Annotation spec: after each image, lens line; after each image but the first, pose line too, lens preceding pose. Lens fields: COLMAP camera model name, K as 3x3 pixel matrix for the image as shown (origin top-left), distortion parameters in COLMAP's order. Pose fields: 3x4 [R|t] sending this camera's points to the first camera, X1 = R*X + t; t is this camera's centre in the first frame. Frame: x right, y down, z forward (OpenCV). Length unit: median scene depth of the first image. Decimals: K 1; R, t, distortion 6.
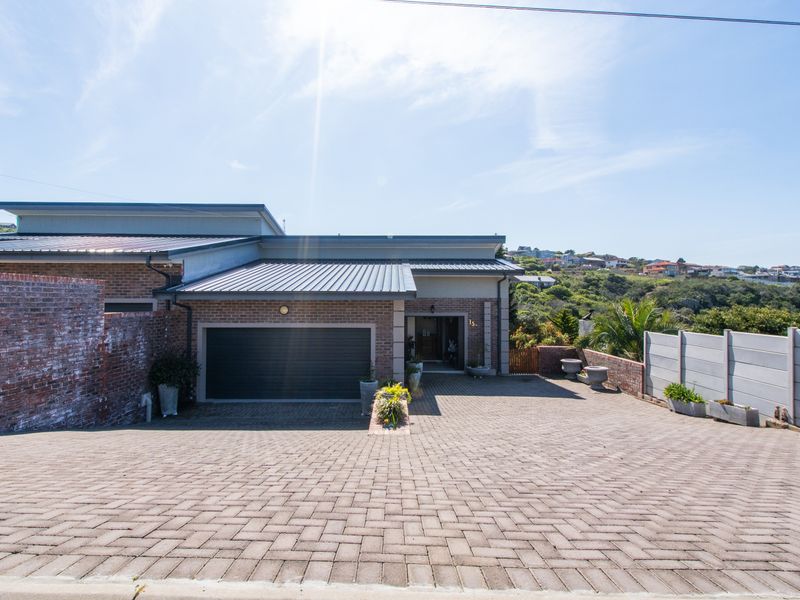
lens RADIAL K [[405.9, 0, 394.2], [0, 405.9, 297.8], [0, 0, 1]] dist [0.005461, -0.000175]
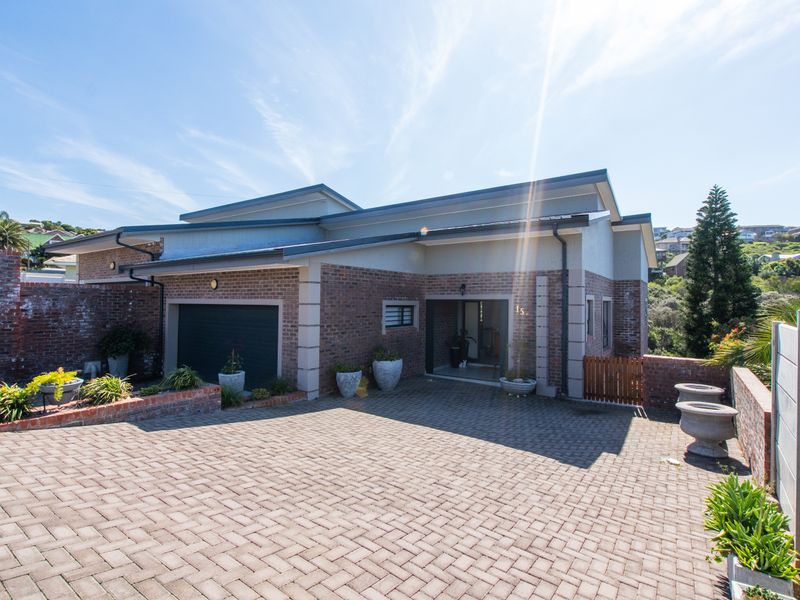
lens RADIAL K [[405.9, 0, 406.2], [0, 405.9, 303.2], [0, 0, 1]] dist [0.005461, -0.000175]
pose [[0.815763, 0.003623, -0.578375, 0.557519], [-0.001483, 0.999990, 0.004172, 0.065002], [0.578384, -0.002545, 0.815761, 0.506174]]
